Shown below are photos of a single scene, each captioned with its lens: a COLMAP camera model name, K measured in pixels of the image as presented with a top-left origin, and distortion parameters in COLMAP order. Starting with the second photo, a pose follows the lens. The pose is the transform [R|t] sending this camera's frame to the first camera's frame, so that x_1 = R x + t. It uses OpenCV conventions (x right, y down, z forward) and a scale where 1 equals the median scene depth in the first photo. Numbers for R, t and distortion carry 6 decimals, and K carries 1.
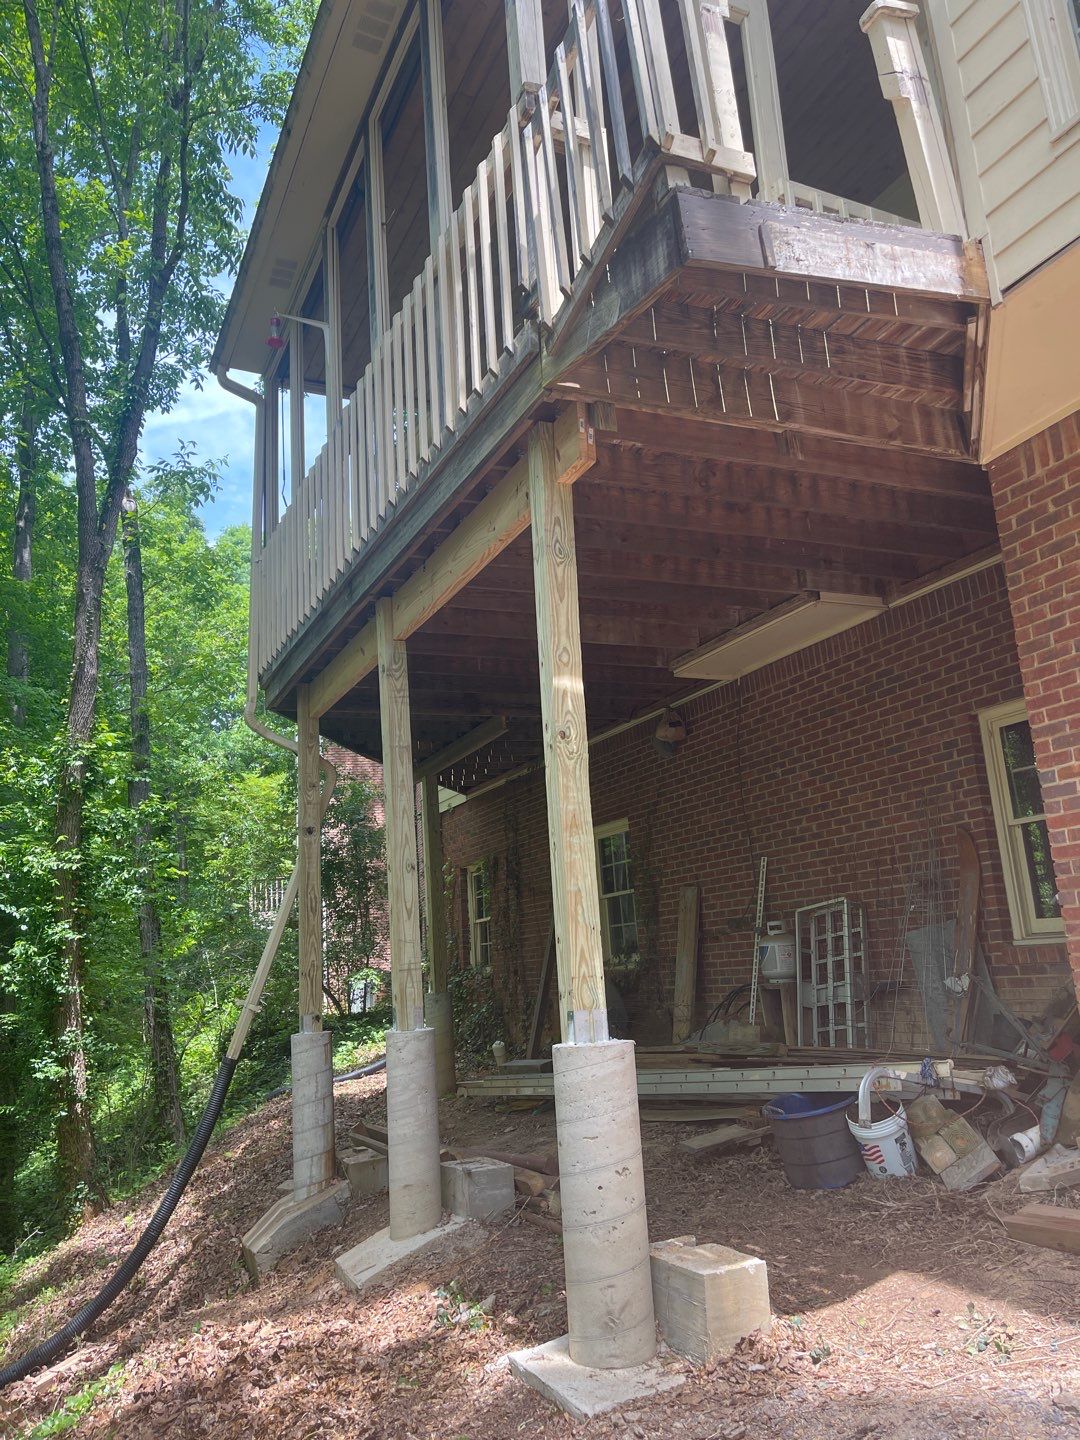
lens RADIAL K [[1092.6, 0, 545.6], [0, 1092.6, 724.2], [0, 0, 1]] dist [0.077844, -0.098638]
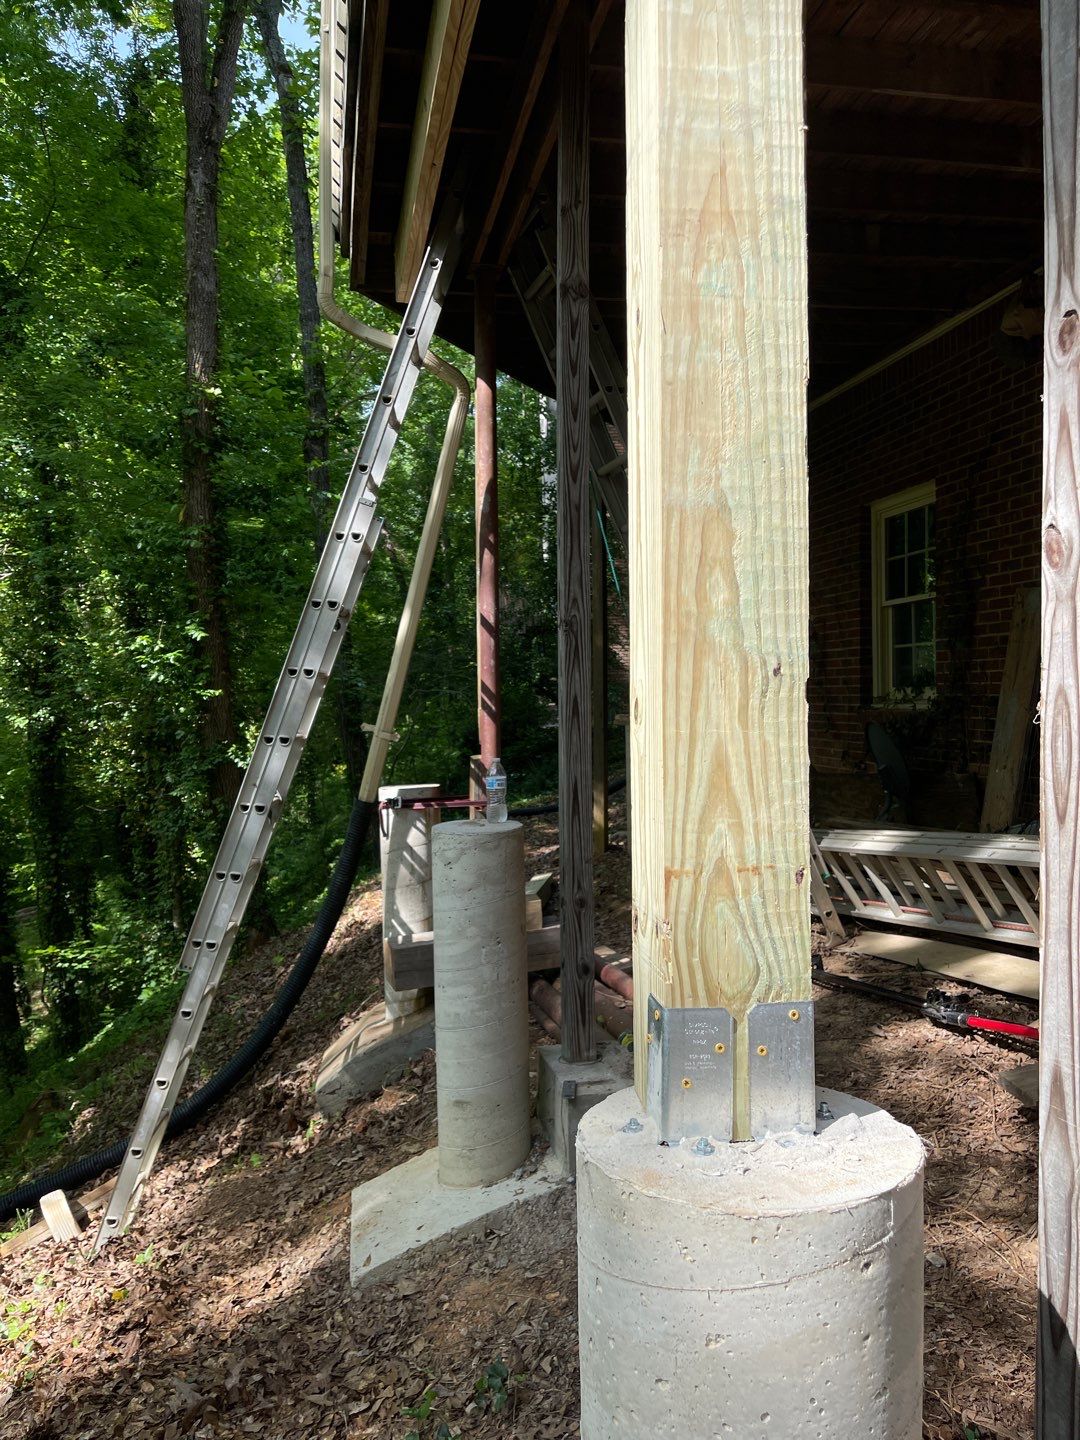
lens RADIAL K [[1092.6, 0, 545.6], [0, 1092.6, 724.2], [0, 0, 1]] dist [0.077844, -0.098638]
pose [[0.967581, 0.055072, -0.246482, 0.031098], [0.010725, 0.966096, 0.257959, 0.078485], [0.252331, -0.252240, 0.934186, 0.439434]]
